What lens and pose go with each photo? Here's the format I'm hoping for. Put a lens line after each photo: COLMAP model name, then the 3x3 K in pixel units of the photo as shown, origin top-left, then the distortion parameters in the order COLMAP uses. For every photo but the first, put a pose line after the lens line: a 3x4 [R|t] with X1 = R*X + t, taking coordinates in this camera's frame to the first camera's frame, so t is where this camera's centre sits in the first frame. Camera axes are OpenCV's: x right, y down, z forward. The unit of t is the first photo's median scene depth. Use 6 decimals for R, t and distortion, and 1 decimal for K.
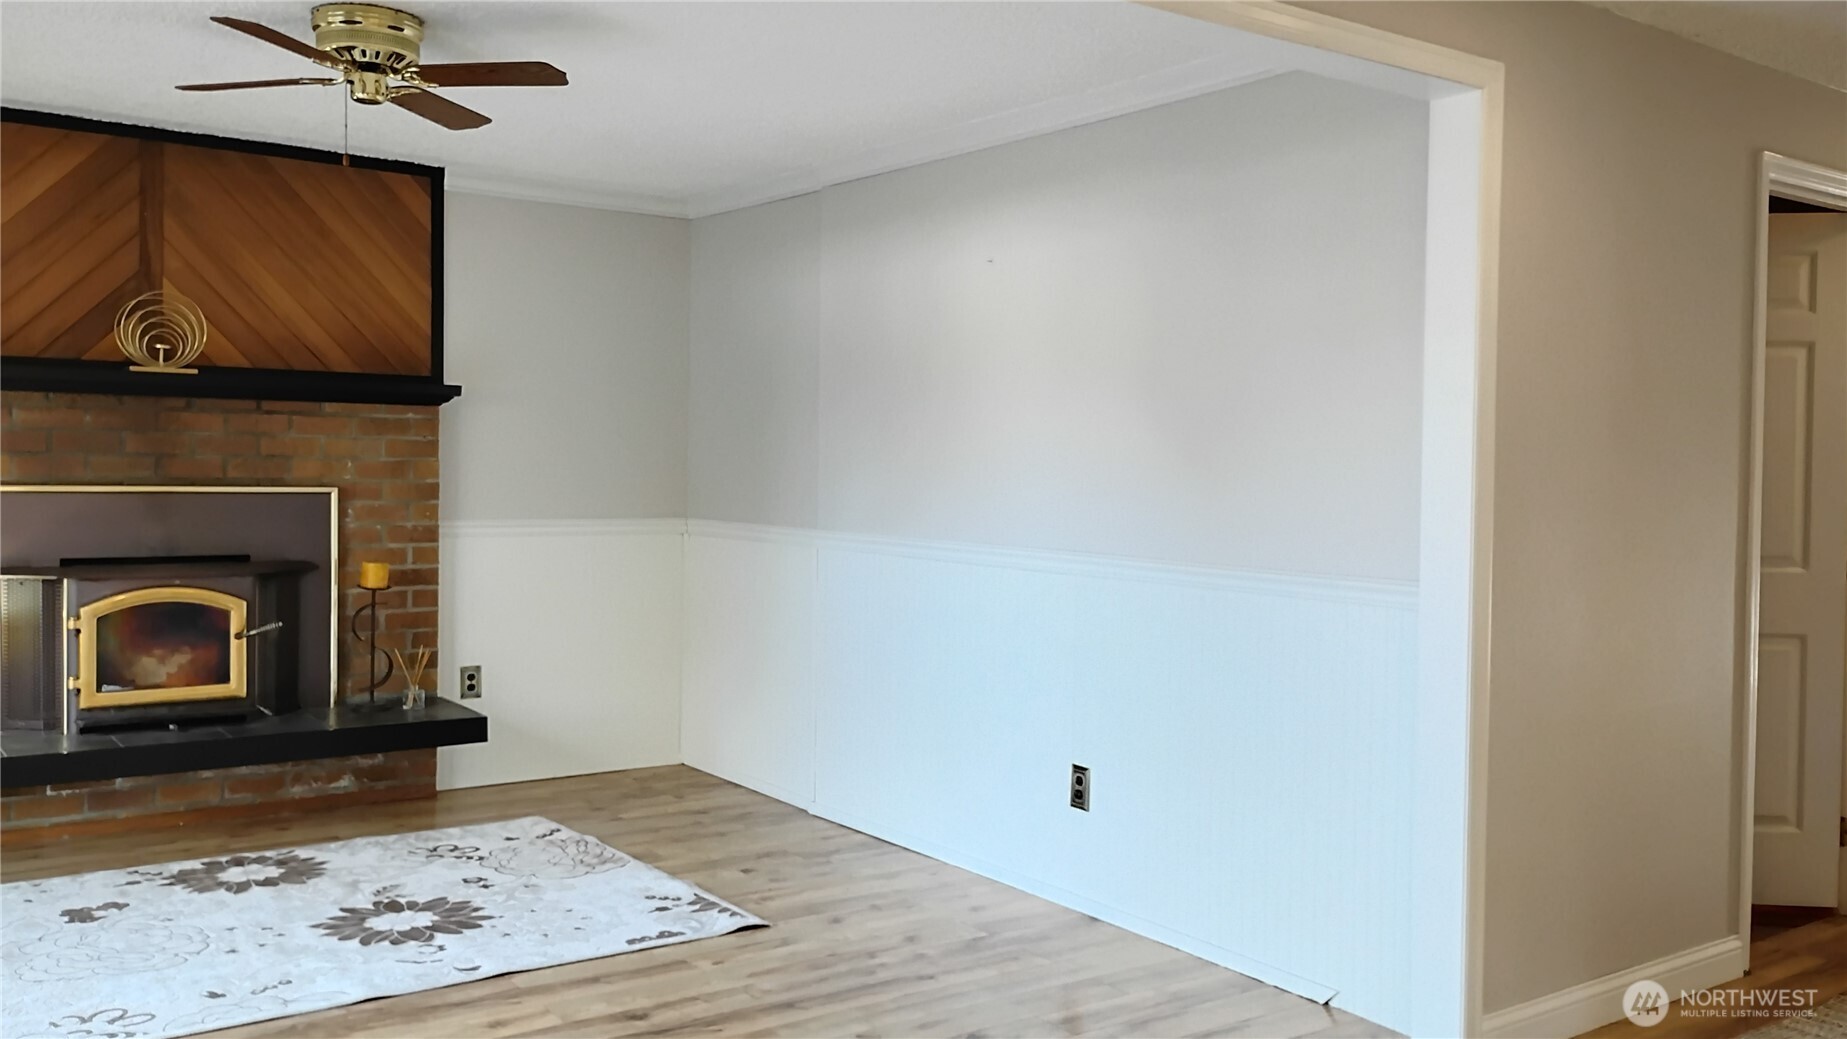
lens RADIAL K [[1499.4, 0, 923.5], [0, 1499.4, 519.5], [0, 0, 1]] dist [0.007864, 0.006632]
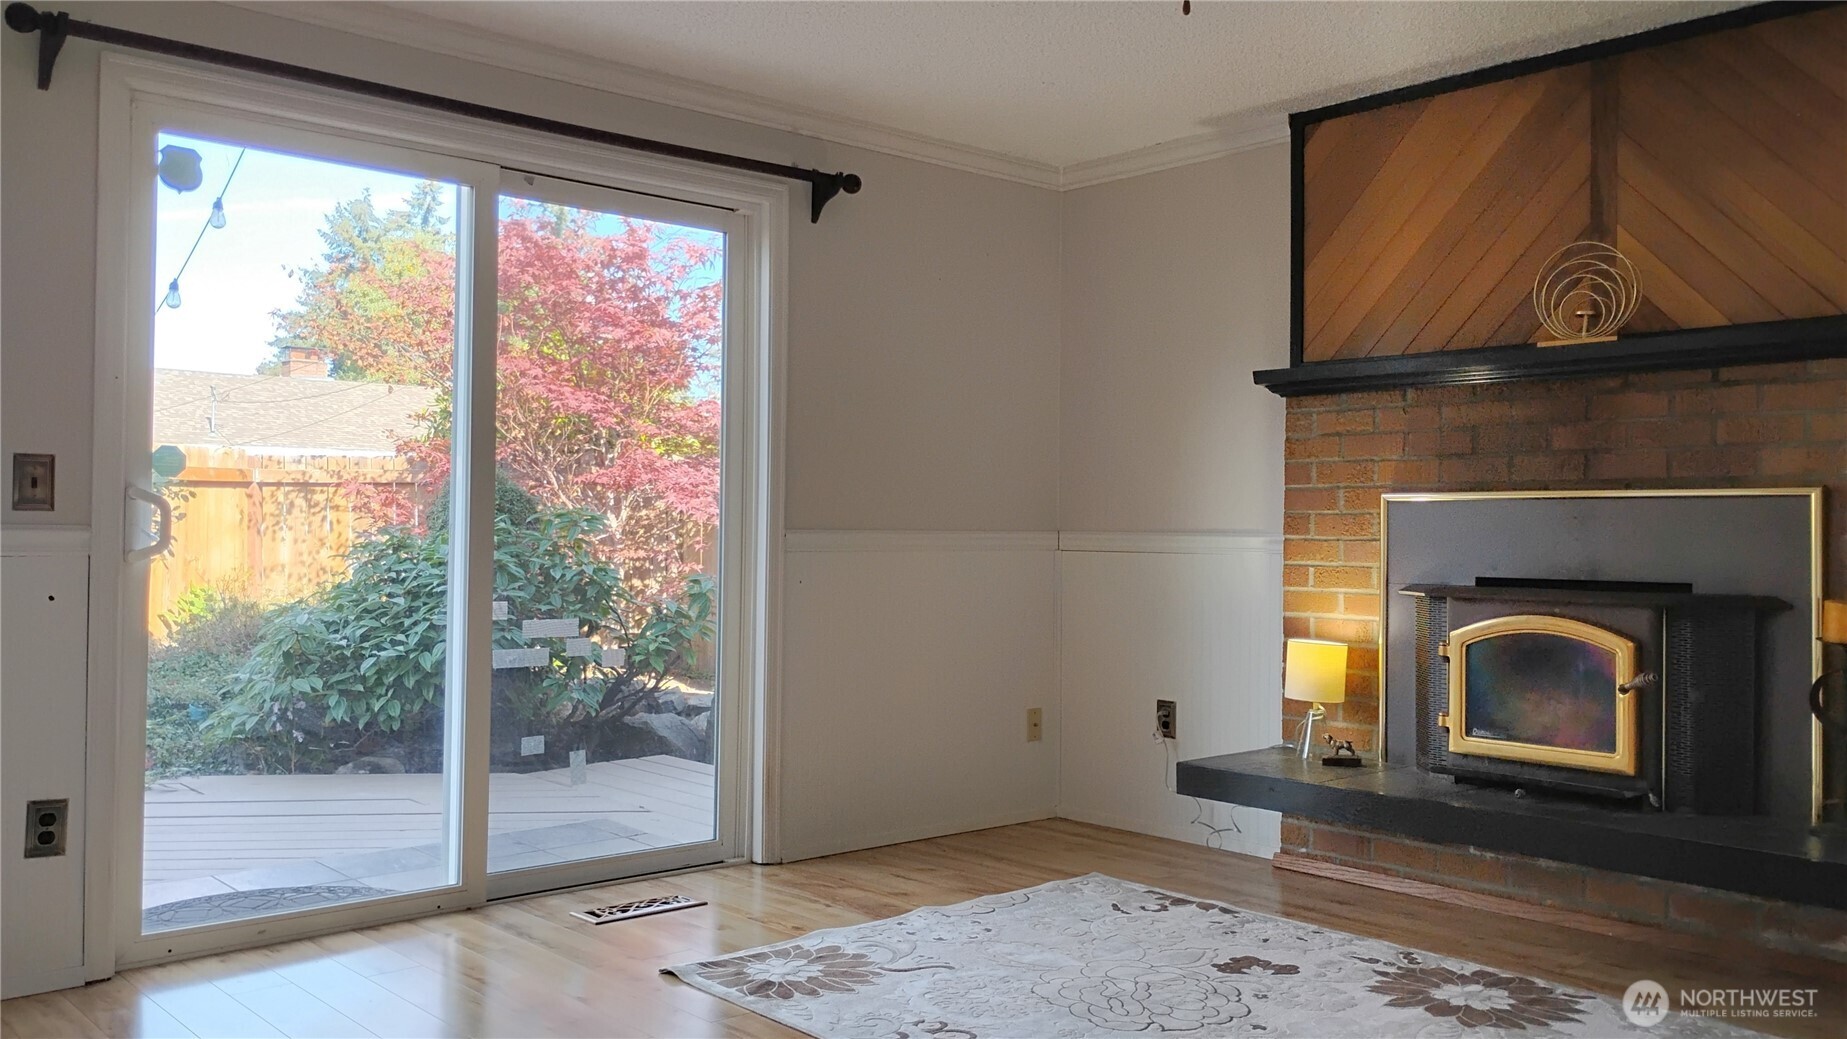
lens RADIAL K [[1499.4, 0, 923.5], [0, 1499.4, 519.5], [0, 0, 1]] dist [0.007864, 0.006632]
pose [[0.079269, -0.028337, -0.996450, 0.244951], [-0.055707, 0.997908, -0.032810, 0.038017], [0.995296, 0.058110, 0.077524, 0.601004]]
